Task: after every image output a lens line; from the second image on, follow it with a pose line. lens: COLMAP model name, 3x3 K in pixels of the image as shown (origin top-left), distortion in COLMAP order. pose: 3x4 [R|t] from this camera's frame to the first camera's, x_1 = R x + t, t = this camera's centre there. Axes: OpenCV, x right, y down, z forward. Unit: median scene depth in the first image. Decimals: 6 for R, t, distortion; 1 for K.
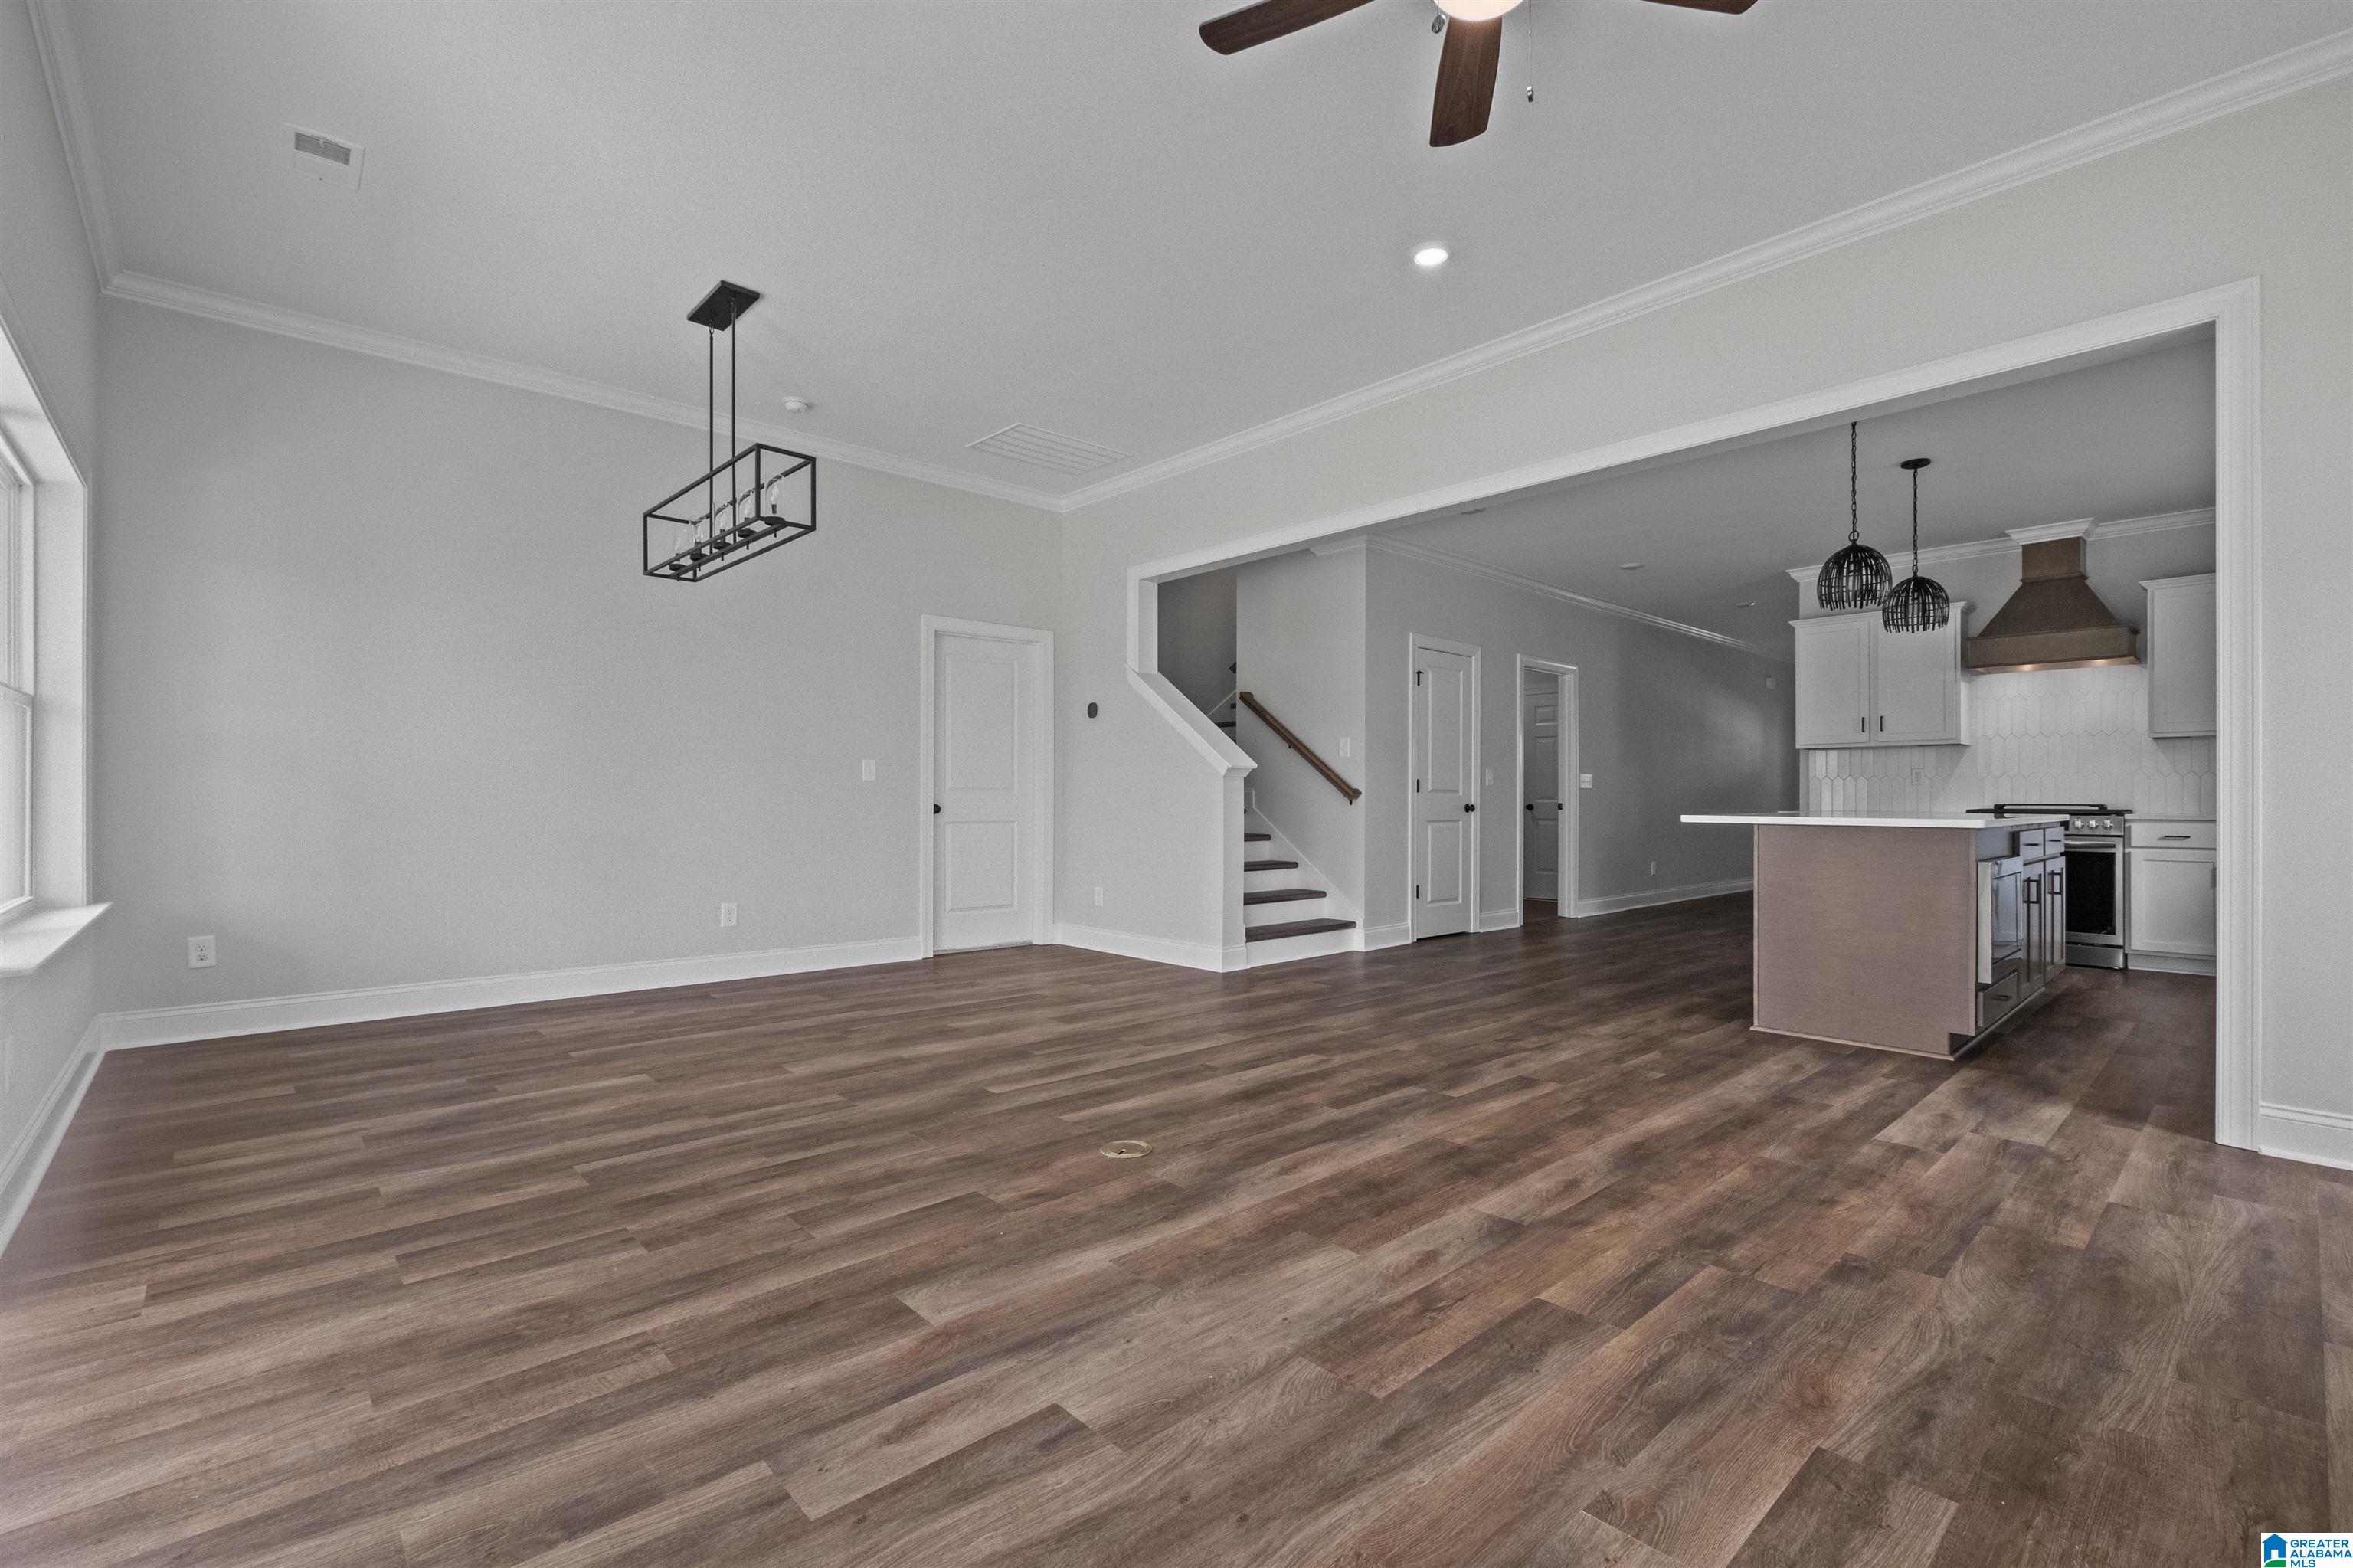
lens RADIAL K [[1026.3, 0, 1178.0], [0, 1026.3, 797.9], [0, 0, 1]] dist [-0.004014, -0.000422]
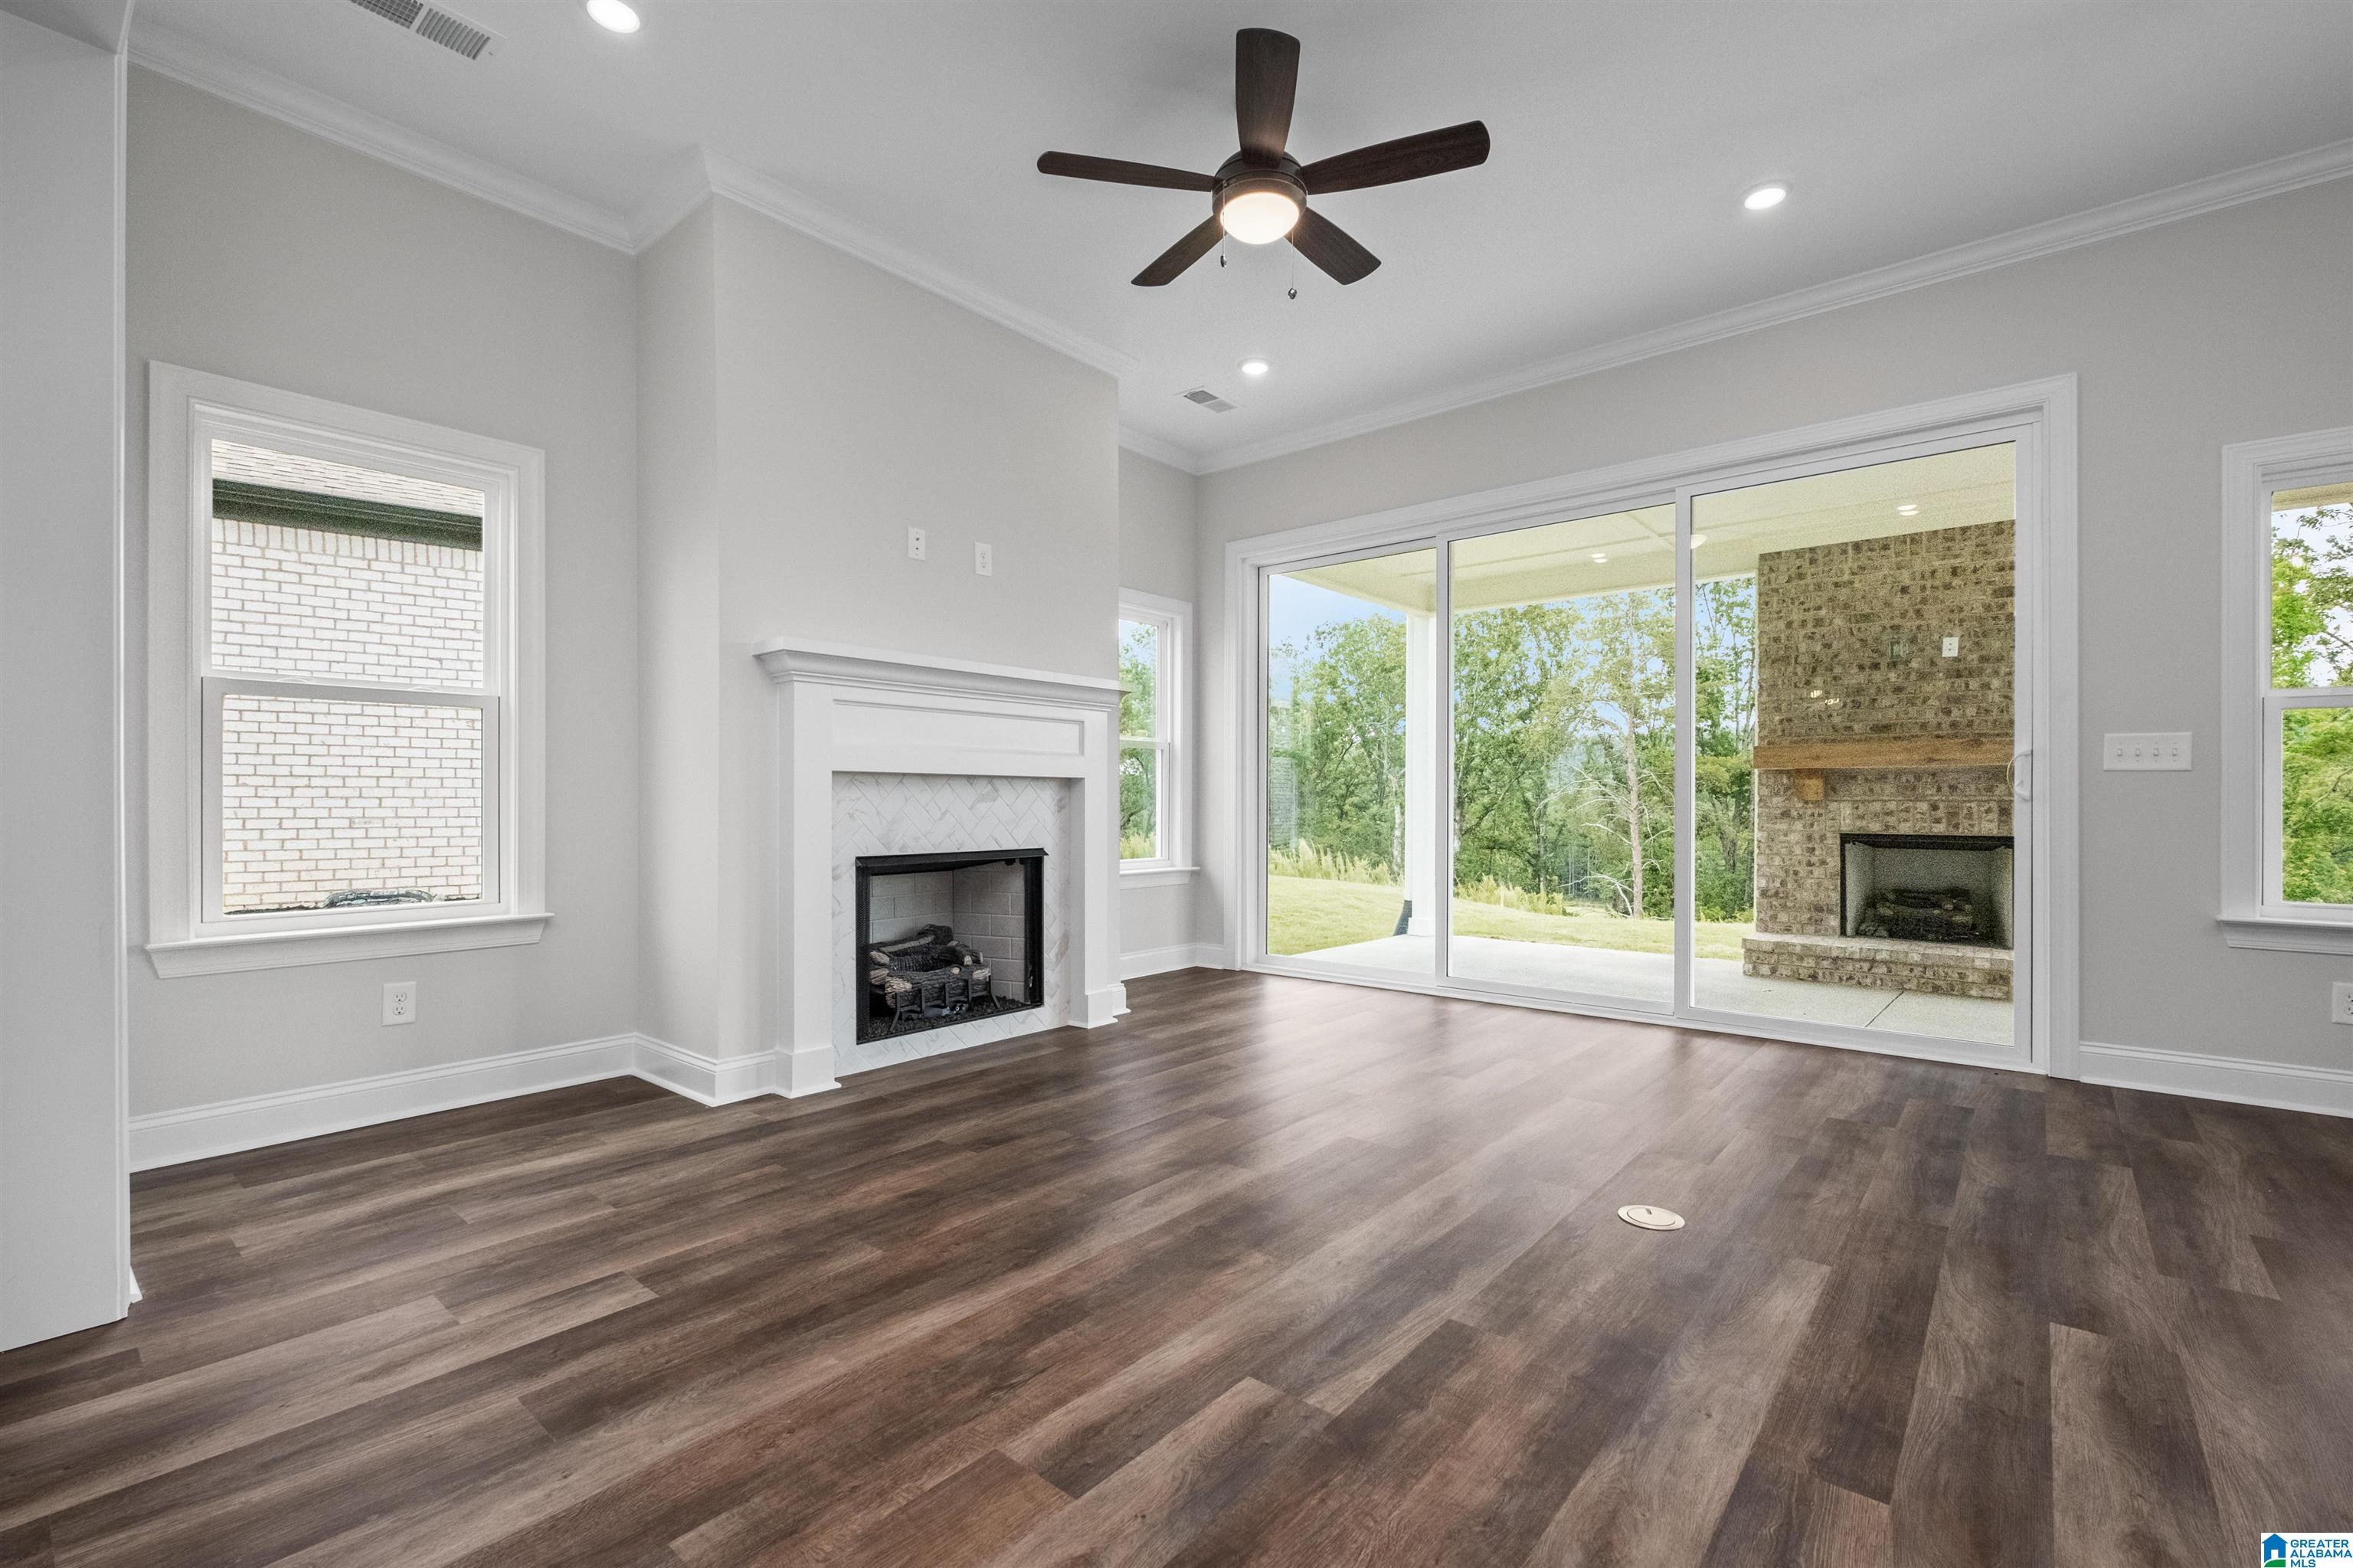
lens RADIAL K [[1026.3, 0, 1183.9], [0, 1026.3, 800.1], [0, 0, 1]] dist [-0.004014, -0.000422]
pose [[-0.990929, -0.003078, -0.134348, 0.375138], [-0.002464, 0.999986, -0.004735, 0.005382], [0.134361, -0.004361, -0.990923, 1.514715]]
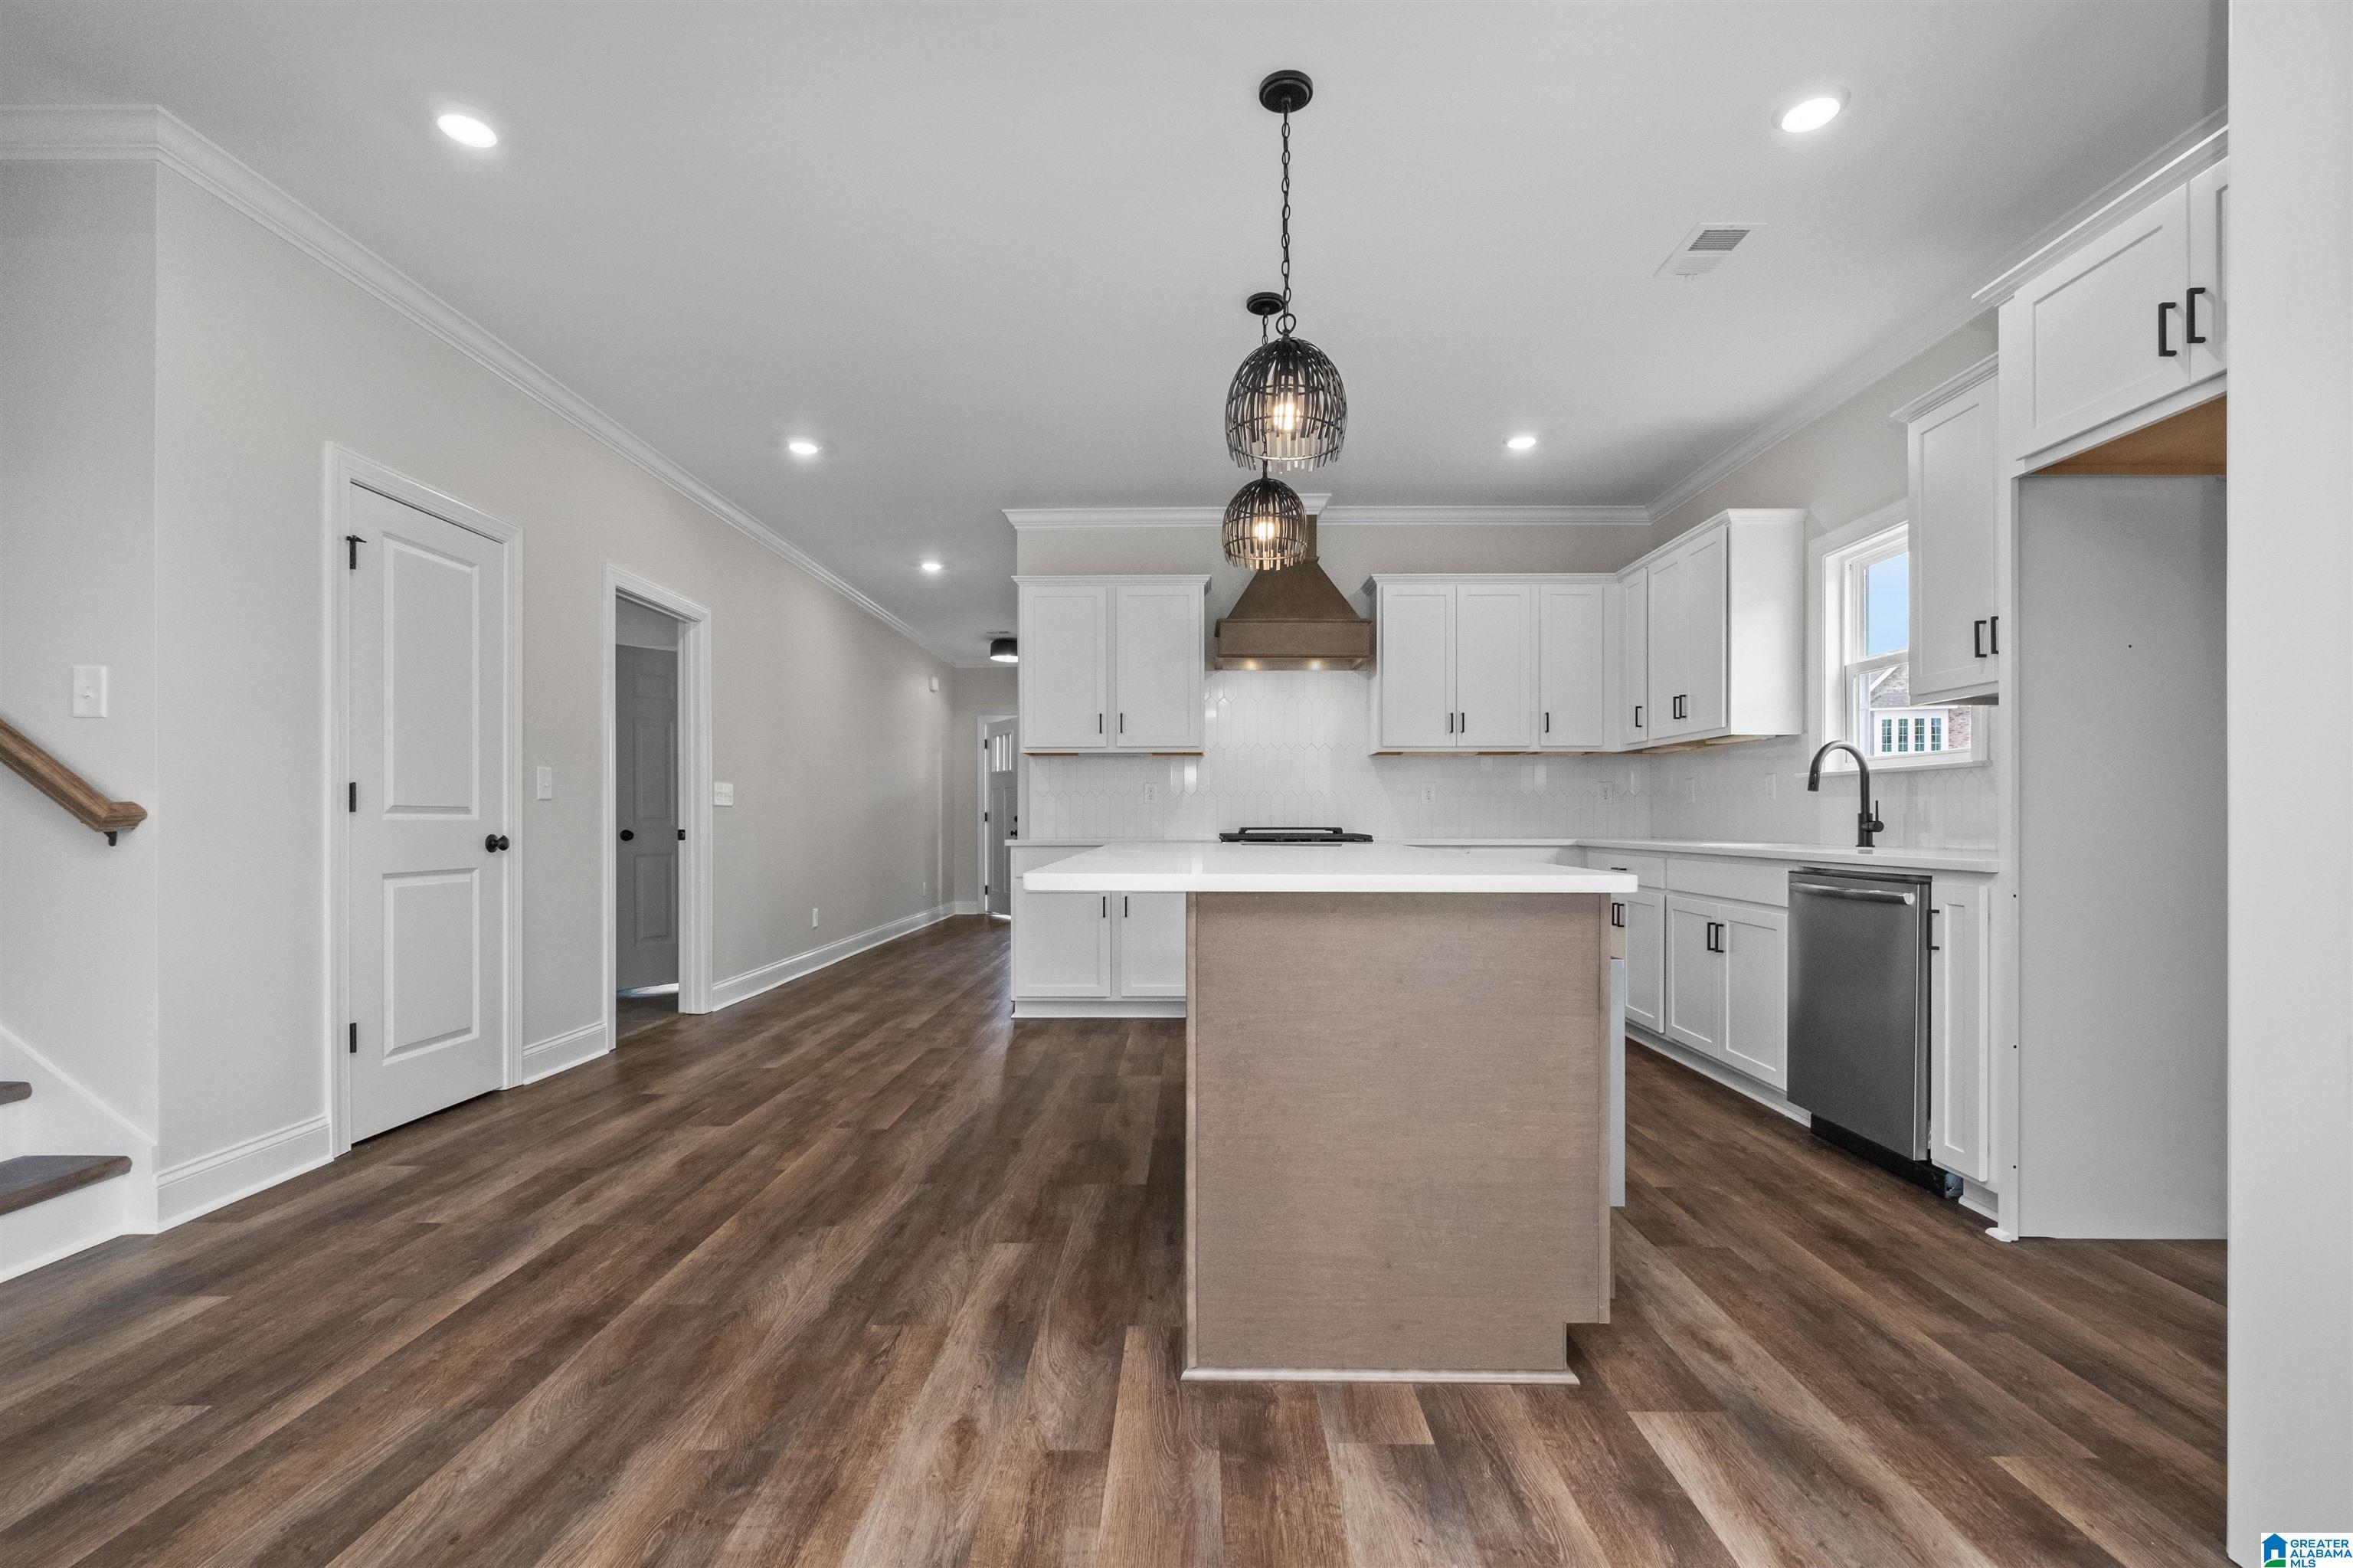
lens RADIAL K [[1026.3, 0, 1175.9], [0, 1026.3, 830.3], [0, 0, 1]] dist [-0.004014, -0.000422]
pose [[0.685549, -0.011086, 0.727942, 0.331021], [0.000117, 0.999886, 0.015118, -0.008534], [-0.728027, -0.010280, 0.685472, 0.934921]]
